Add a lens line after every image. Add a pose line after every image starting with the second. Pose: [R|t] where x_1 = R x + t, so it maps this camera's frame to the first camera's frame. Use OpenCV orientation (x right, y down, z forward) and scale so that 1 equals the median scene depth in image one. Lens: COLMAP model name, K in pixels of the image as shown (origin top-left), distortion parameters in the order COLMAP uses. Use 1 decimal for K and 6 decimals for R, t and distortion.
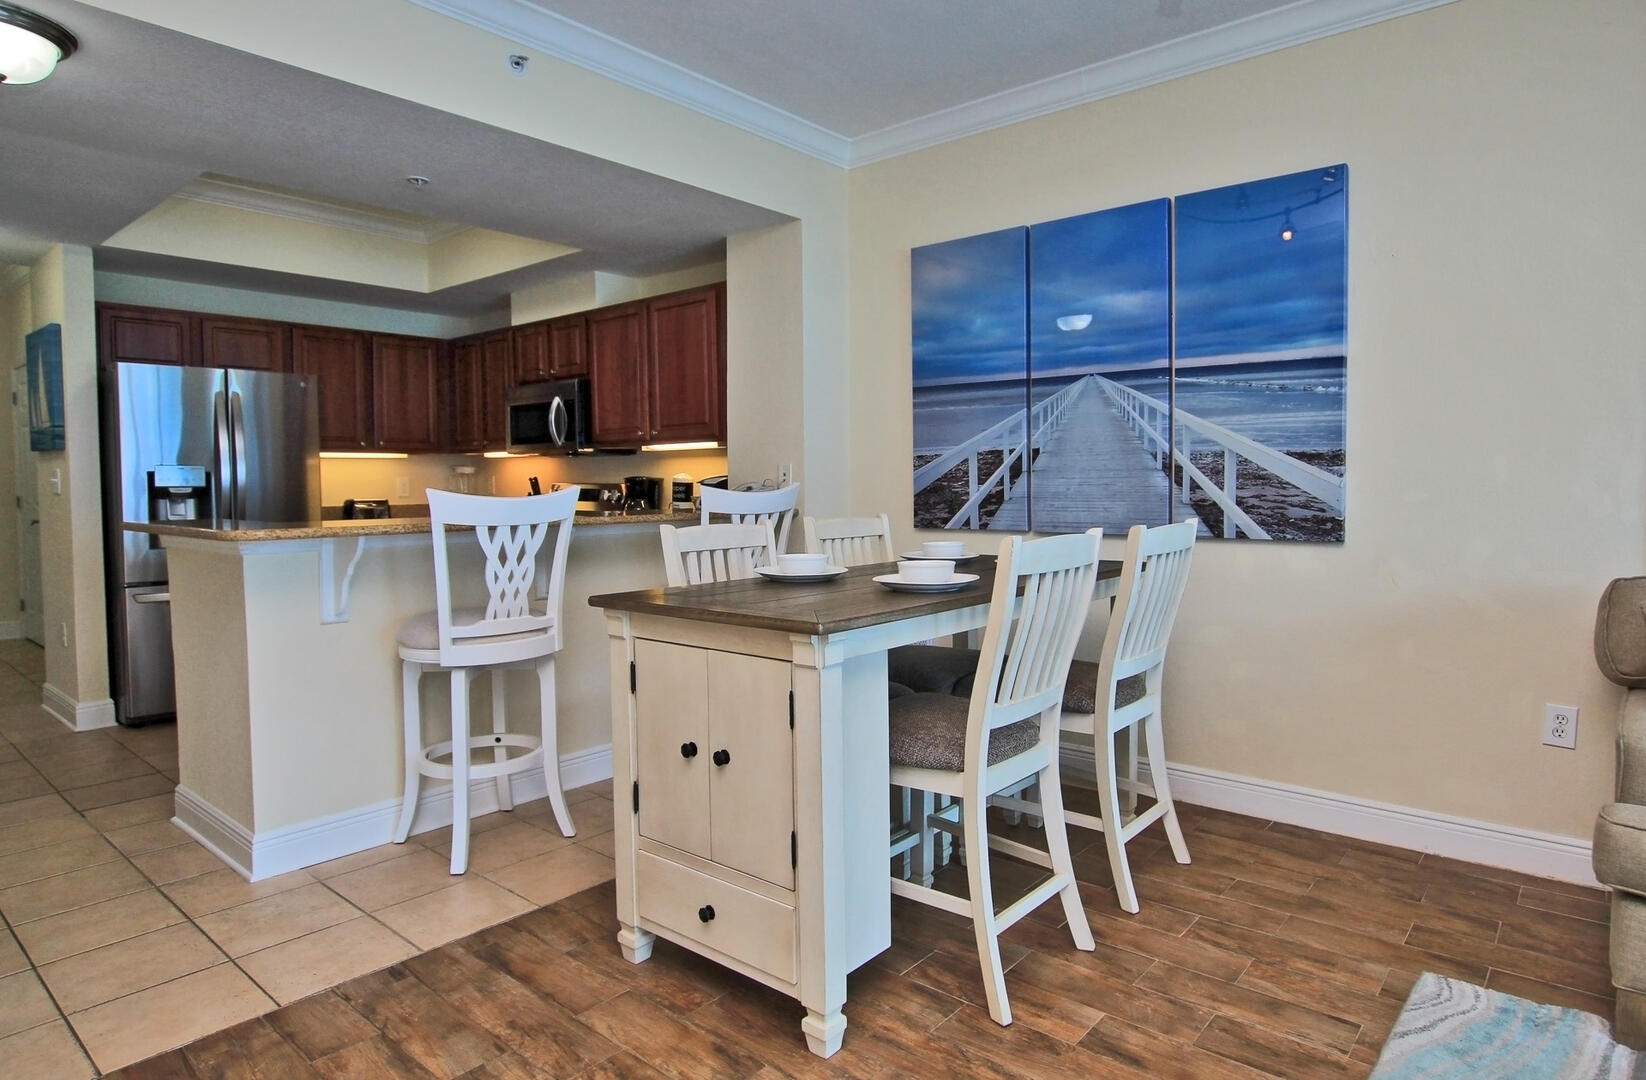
lens RADIAL K [[938.7, 0, 854.1], [0, 938.7, 517.2], [0, 0, 1]] dist [-0.022670, 0.002904]
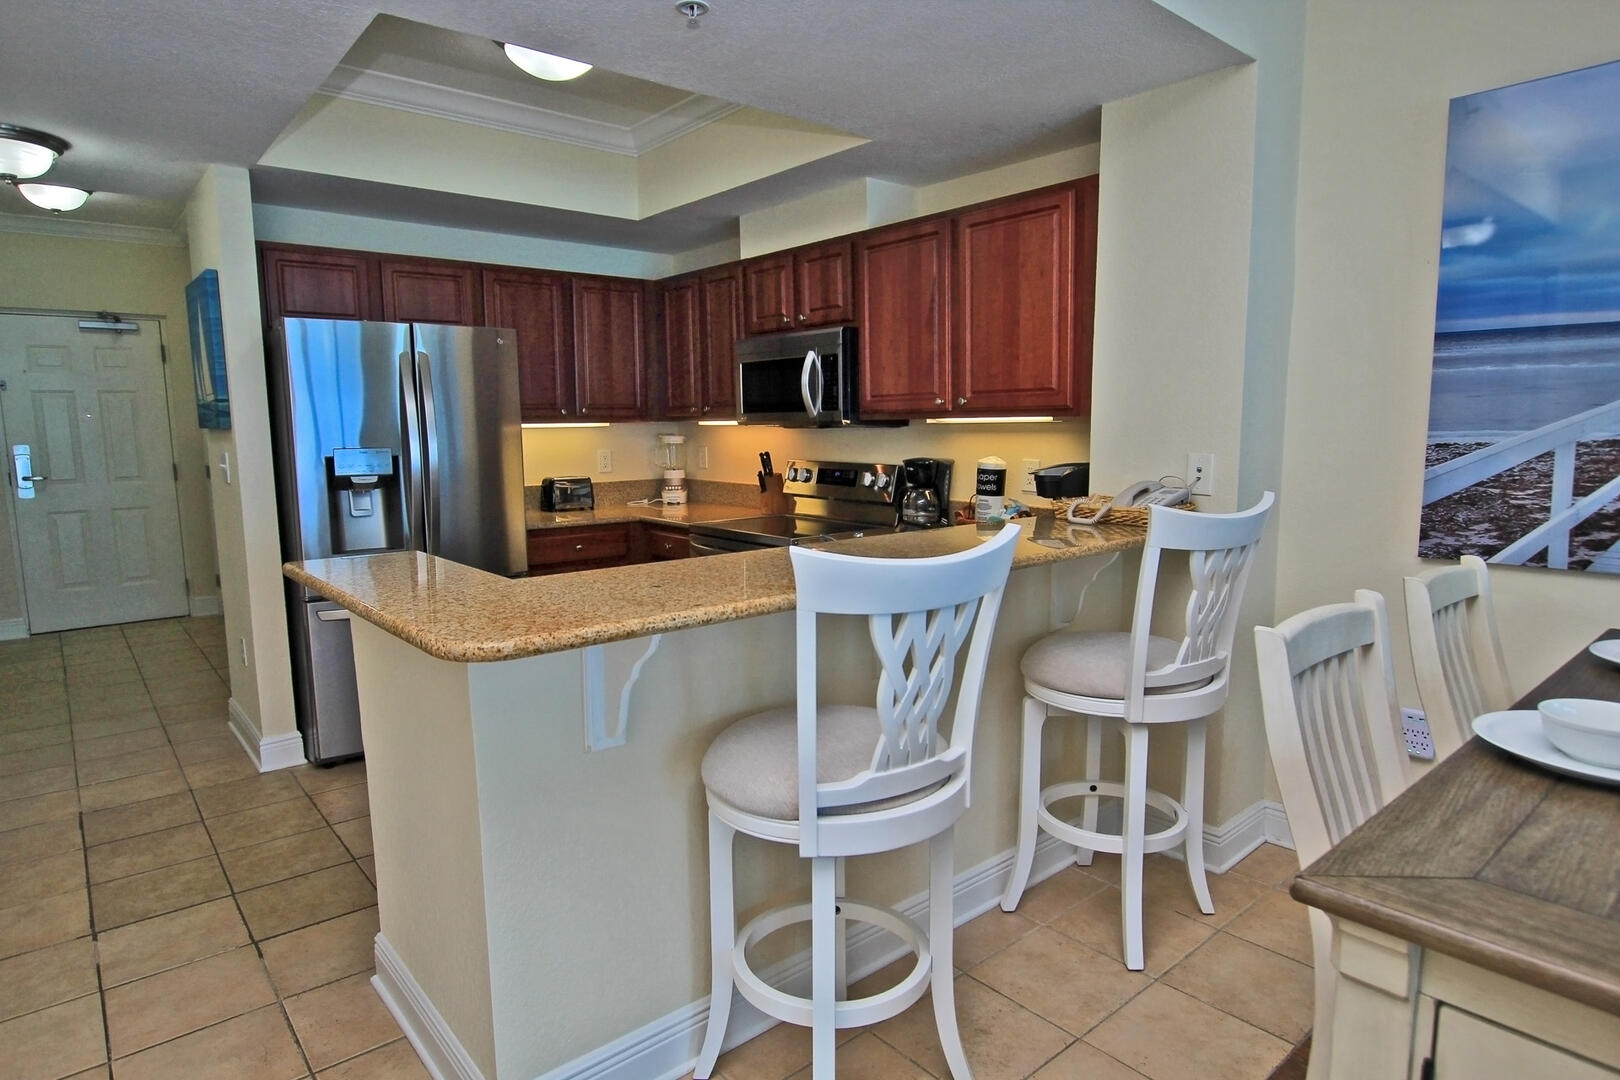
lens RADIAL K [[910.5, 0, 809.0], [0, 910.5, 541.9], [0, 0, 1]] dist [-0.021989, 0.002409]
pose [[0.984693, 0.019875, -0.173162, -0.212643], [-0.003919, 0.995751, 0.092006, -0.048012], [0.174255, -0.089919, 0.980586, 0.297248]]
